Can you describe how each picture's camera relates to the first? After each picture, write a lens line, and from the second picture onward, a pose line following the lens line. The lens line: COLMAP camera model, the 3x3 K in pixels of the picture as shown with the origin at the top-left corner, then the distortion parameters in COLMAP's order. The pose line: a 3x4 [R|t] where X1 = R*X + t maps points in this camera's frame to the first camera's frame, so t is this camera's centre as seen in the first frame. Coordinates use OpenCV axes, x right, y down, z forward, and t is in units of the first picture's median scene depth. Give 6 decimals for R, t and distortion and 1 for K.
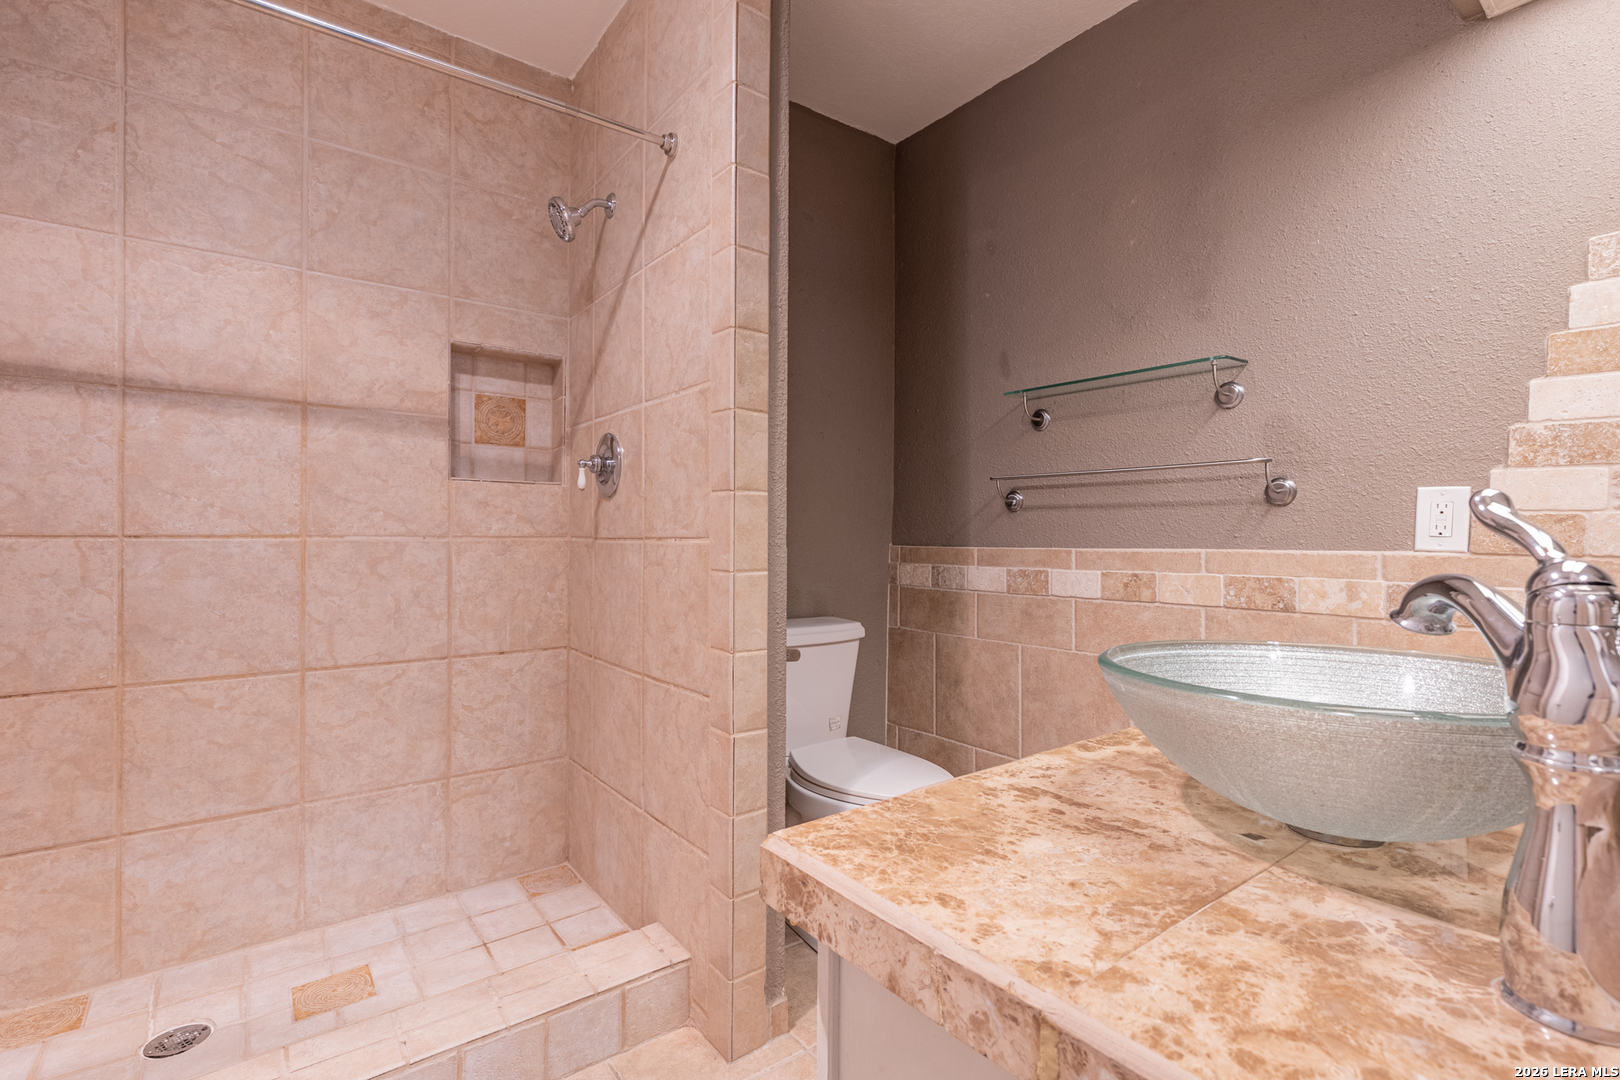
lens RADIAL K [[730.8, 0, 811.3], [0, 730.8, 539.7], [0, 0, 1]] dist [0.006108, -0.001923]
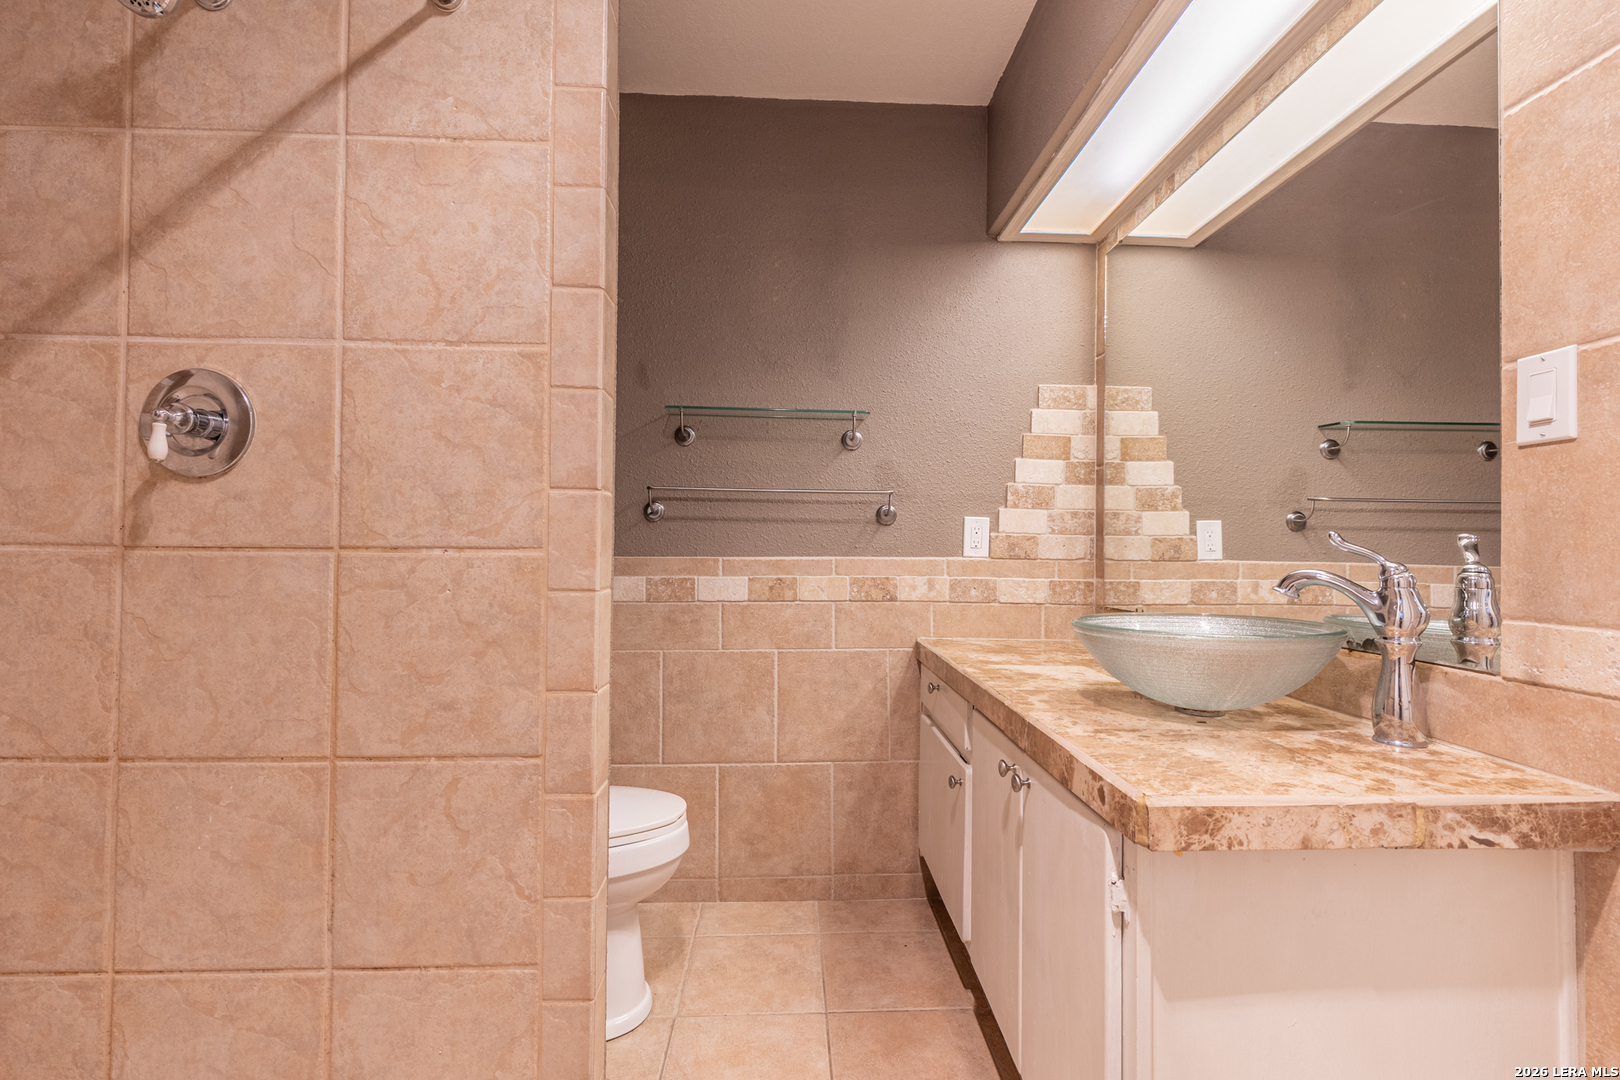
lens RADIAL K [[730.8, 0, 812.7], [0, 730.8, 539.3], [0, 0, 1]] dist [0.006108, -0.001923]
pose [[0.581380, 0.010281, 0.813567, -0.551866], [-0.003163, 0.999941, -0.010376, -0.004369], [-0.813626, 0.003459, 0.581379, 0.297603]]
